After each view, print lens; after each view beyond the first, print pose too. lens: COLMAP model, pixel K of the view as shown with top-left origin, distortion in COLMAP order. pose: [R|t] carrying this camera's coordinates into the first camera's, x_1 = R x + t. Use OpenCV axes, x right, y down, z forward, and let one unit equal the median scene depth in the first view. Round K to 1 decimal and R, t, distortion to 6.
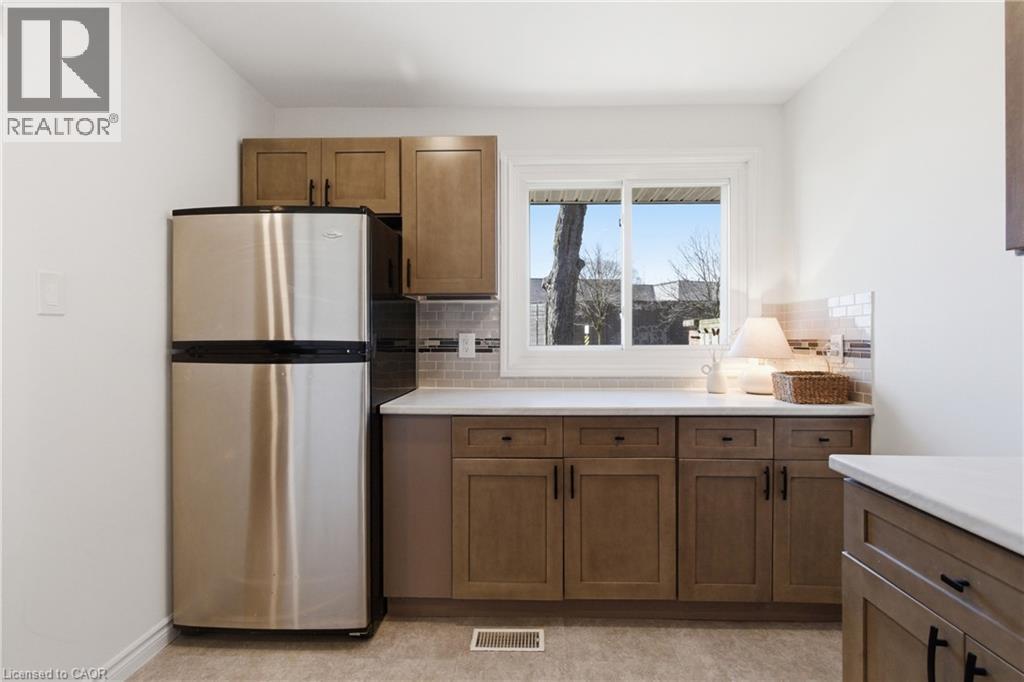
lens RADIAL K [[465.2, 0, 517.2], [0, 465.2, 338.8], [0, 0, 1]] dist [-0.000426, -0.000815]
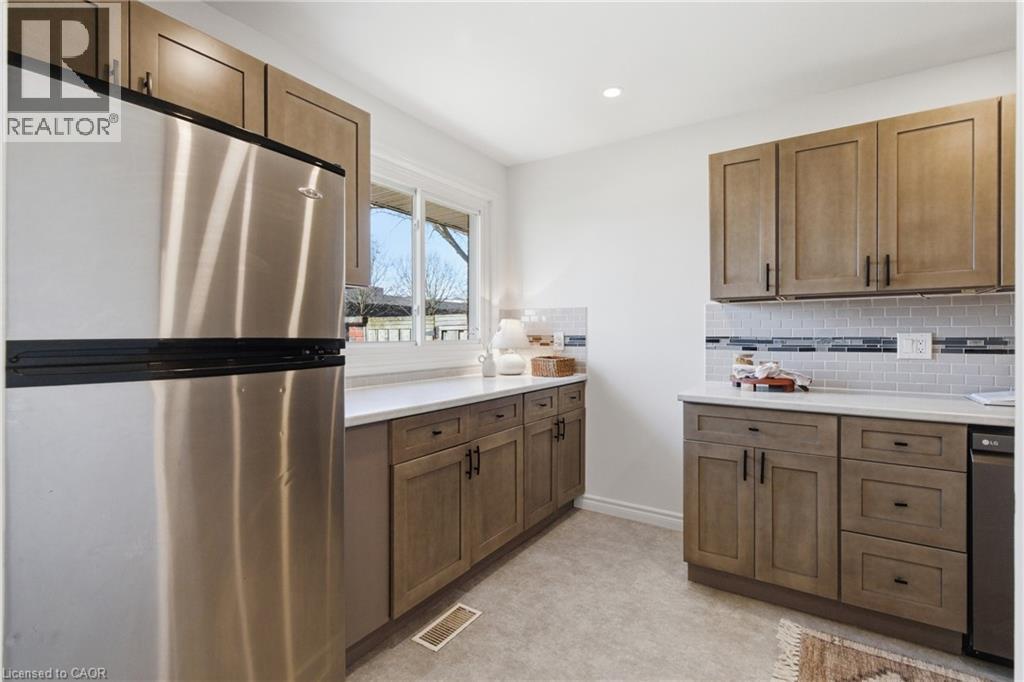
lens RADIAL K [[465.2, 0, 511.7], [0, 465.2, 337.5], [0, 0, 1]] dist [-0.000426, -0.000815]
pose [[0.524812, -0.005124, 0.851203, -0.799040], [-0.000295, 0.999981, 0.006202, -0.001305], [-0.851218, -0.003506, 0.524800, 0.328044]]
